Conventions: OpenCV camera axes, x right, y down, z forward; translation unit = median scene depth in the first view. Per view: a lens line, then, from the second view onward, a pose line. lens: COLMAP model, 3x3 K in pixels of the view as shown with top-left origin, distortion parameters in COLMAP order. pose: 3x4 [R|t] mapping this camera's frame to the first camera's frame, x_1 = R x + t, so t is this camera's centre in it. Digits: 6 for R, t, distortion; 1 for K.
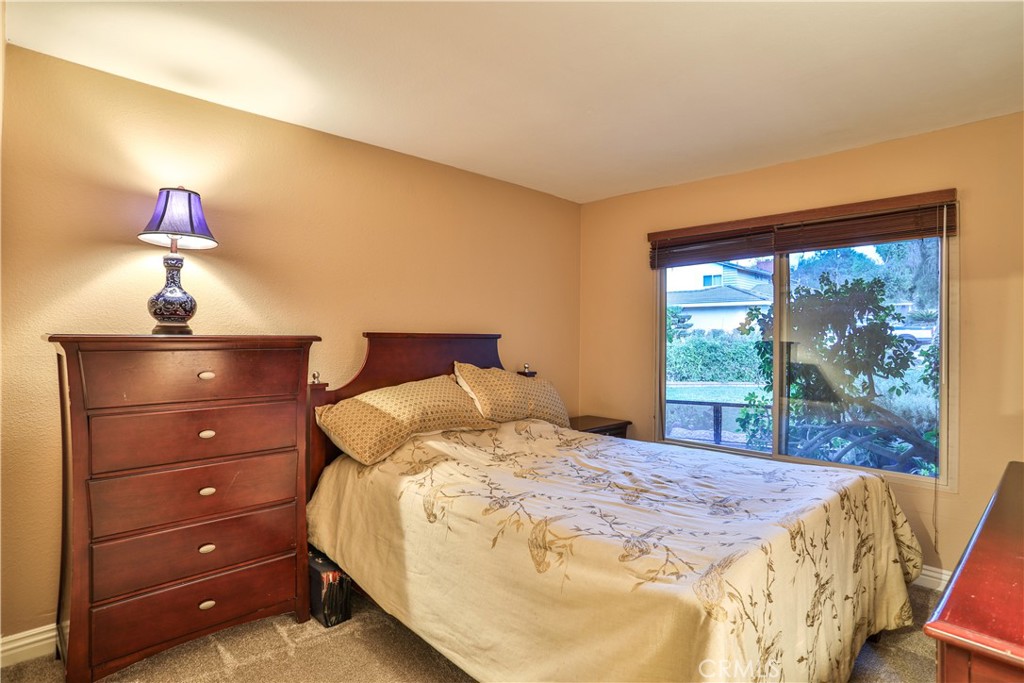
lens RADIAL K [[524.9, 0, 515.2], [0, 524.9, 341.3], [0, 0, 1]] dist [-0.057020, 0.012354]
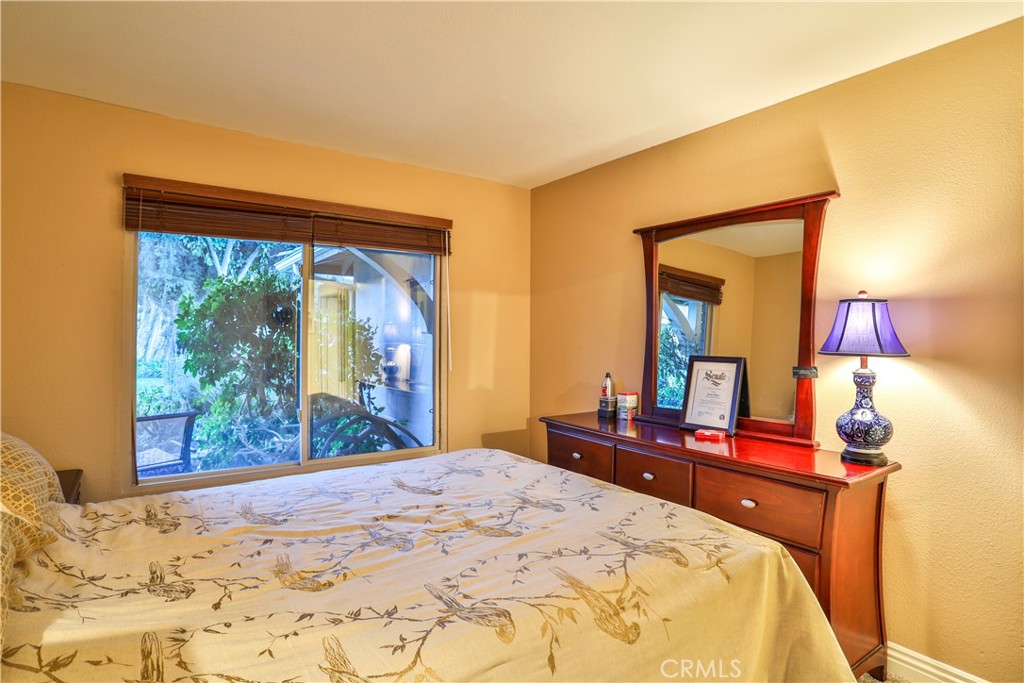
lens RADIAL K [[524.9, 0, 513.5], [0, 524.9, 340.7], [0, 0, 1]] dist [-0.057020, 0.012354]
pose [[0.164326, -0.011690, 0.986337, -0.580700], [-0.000640, 0.999928, 0.011958, -0.012362], [-0.986406, -0.002596, 0.164307, 0.831506]]
